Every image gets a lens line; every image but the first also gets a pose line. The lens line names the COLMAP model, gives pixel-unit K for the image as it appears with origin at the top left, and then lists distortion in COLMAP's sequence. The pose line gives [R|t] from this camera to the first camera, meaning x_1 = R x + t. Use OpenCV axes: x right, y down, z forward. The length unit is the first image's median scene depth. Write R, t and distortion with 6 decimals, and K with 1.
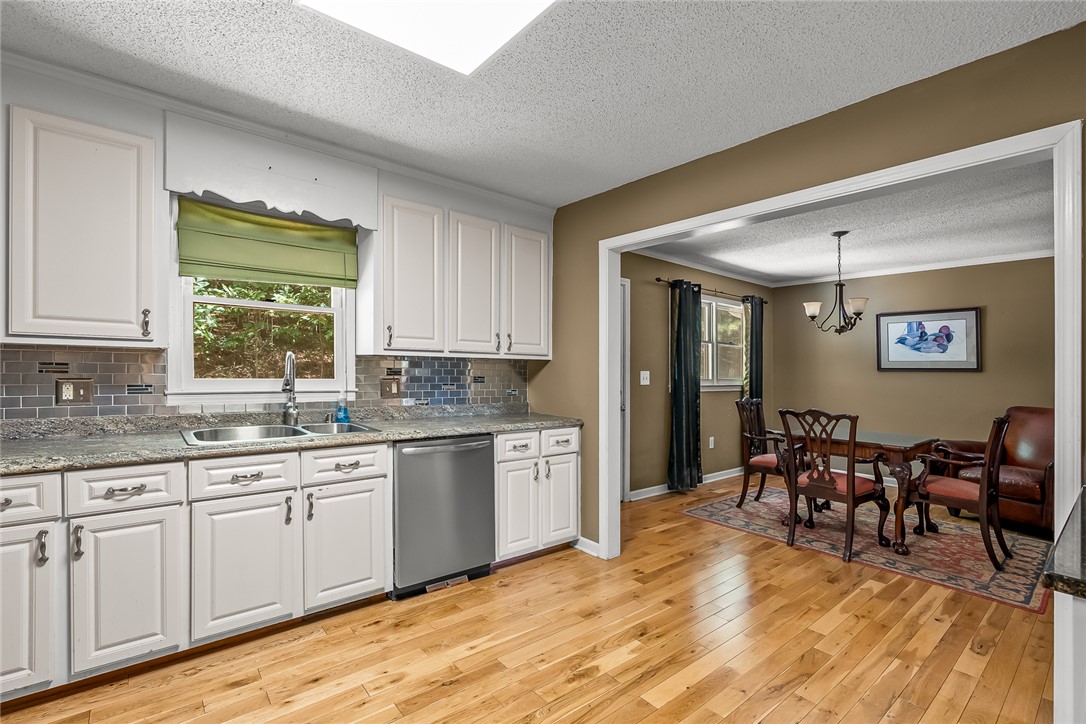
lens RADIAL K [[500.6, 0, 507.5], [0, 500.6, 355.6], [0, 0, 1]] dist [-0.006240, 0.000852]
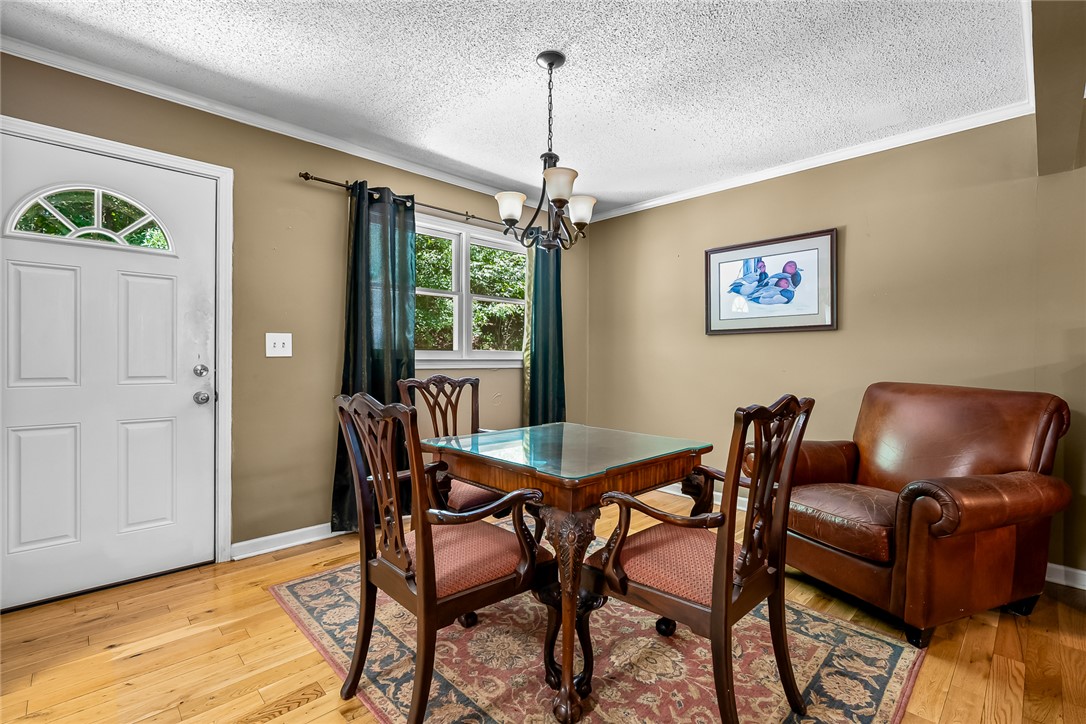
lens RADIAL K [[500.6, 0, 508.4], [0, 500.6, 359.0], [0, 0, 1]] dist [-0.006240, 0.000852]
pose [[0.997362, -0.015119, 0.070997, 0.462225], [0.013093, 0.999496, 0.028910, 0.044262], [-0.071398, -0.027904, 0.997057, 0.371838]]
